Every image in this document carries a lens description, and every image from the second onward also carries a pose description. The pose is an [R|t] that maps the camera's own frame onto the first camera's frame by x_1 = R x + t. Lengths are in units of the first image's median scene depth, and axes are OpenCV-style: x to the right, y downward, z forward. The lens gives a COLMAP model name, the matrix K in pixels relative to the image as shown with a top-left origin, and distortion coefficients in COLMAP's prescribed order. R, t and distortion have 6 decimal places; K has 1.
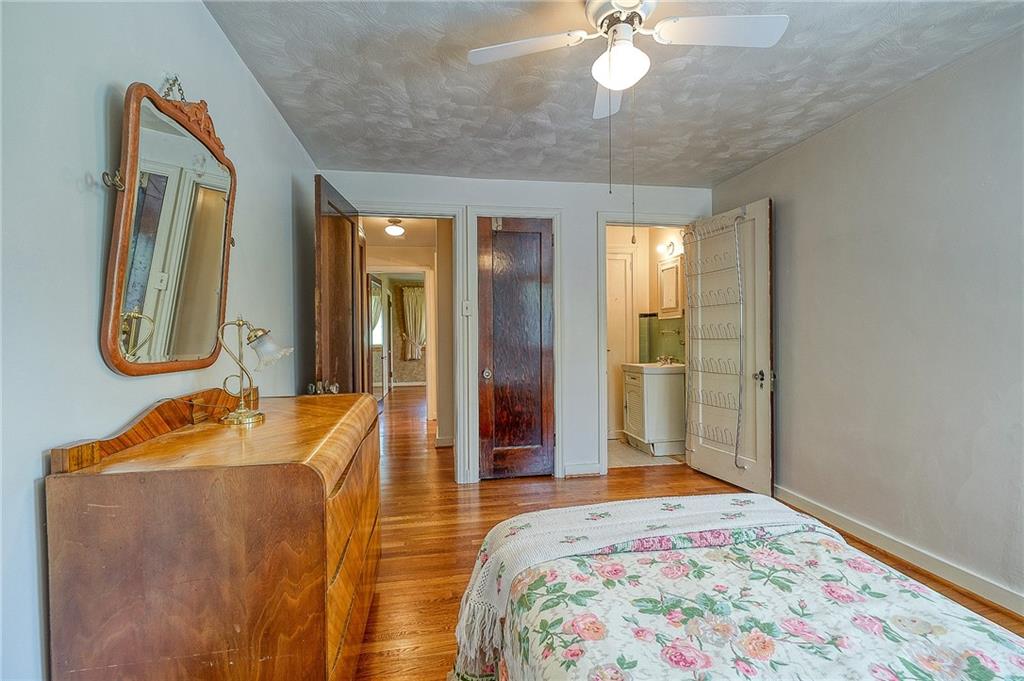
lens RADIAL K [[443.6, 0, 510.6], [0, 443.6, 337.3], [0, 0, 1]] dist [-0.000055, -0.000001]
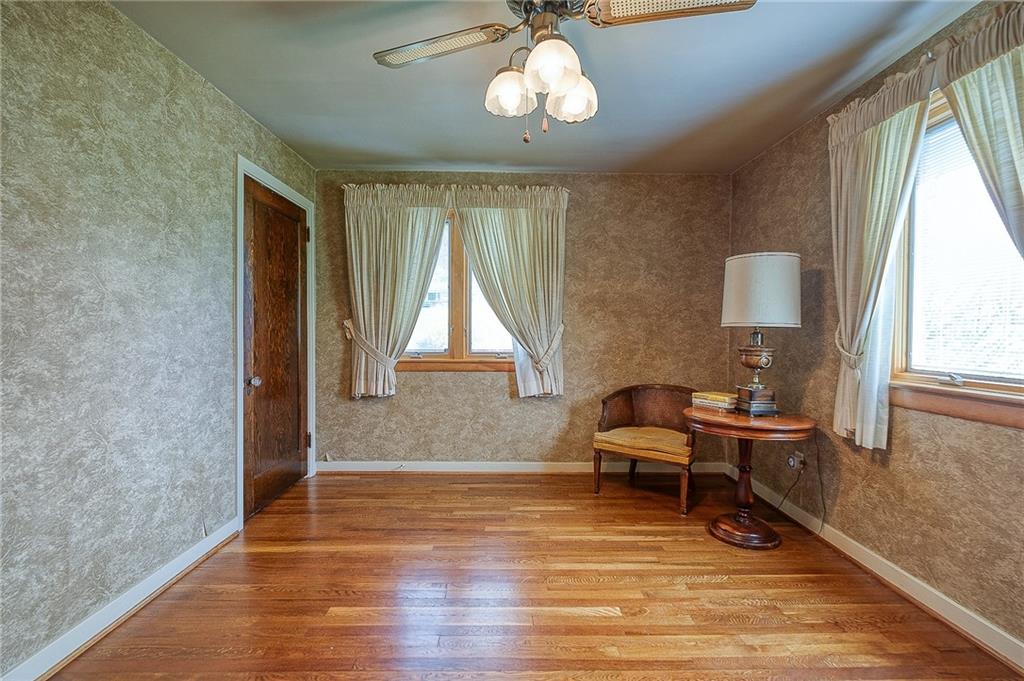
lens RADIAL K [[443.6, 0, 513.5], [0, 443.6, 338.5], [0, 0, 1]] dist [-0.000055, -0.000001]
pose [[0.985464, 0.018575, -0.168863, -0.055013], [-0.016973, 0.999796, 0.010923, -0.000959], [0.169031, -0.007898, 0.985579, 0.682793]]
